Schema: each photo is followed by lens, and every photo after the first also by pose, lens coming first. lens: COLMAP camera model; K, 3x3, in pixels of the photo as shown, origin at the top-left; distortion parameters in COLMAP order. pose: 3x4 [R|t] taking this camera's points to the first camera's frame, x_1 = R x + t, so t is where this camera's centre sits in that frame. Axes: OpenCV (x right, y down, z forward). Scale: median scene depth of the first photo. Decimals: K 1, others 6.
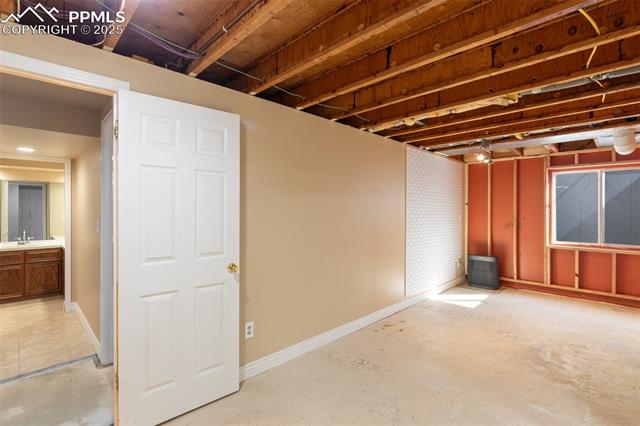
lens RADIAL K [[299.2, 0, 311.2], [0, 299.2, 212.6], [0, 0, 1]] dist [0.000553, 0.000182]
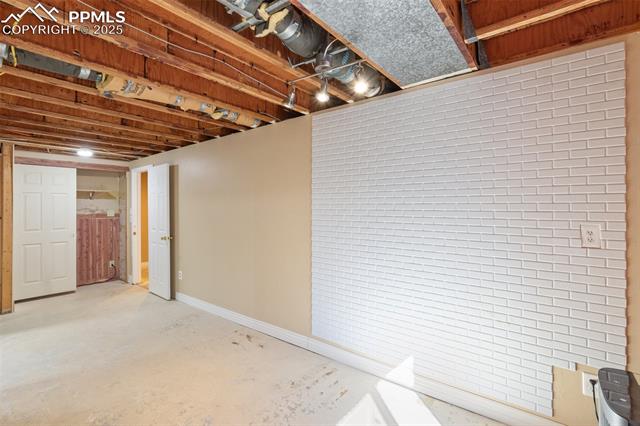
lens RADIAL K [[299.2, 0, 311.2], [0, 299.2, 212.6], [0, 0, 1]] dist [0.000553, 0.000182]
pose [[0.126563, 0.009224, -0.991916, 1.419676], [-0.001200, 0.999957, 0.009146, -0.004555], [0.991958, 0.000033, 0.126569, 1.305709]]
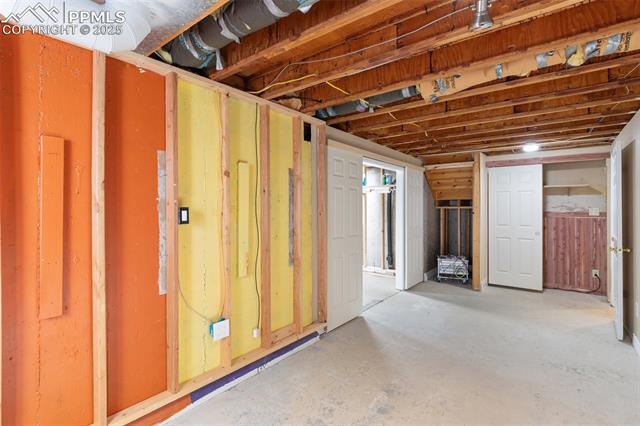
lens RADIAL K [[312.6, 0, 320.0], [0, 312.6, 213.0], [0, 0, 1]] dist [0.001049, -0.000195]
pose [[-0.989554, -0.000039, -0.144160, 1.014619], [-0.003931, 0.999635, 0.026711, -0.012437], [0.144106, 0.026999, -0.989194, 1.698438]]
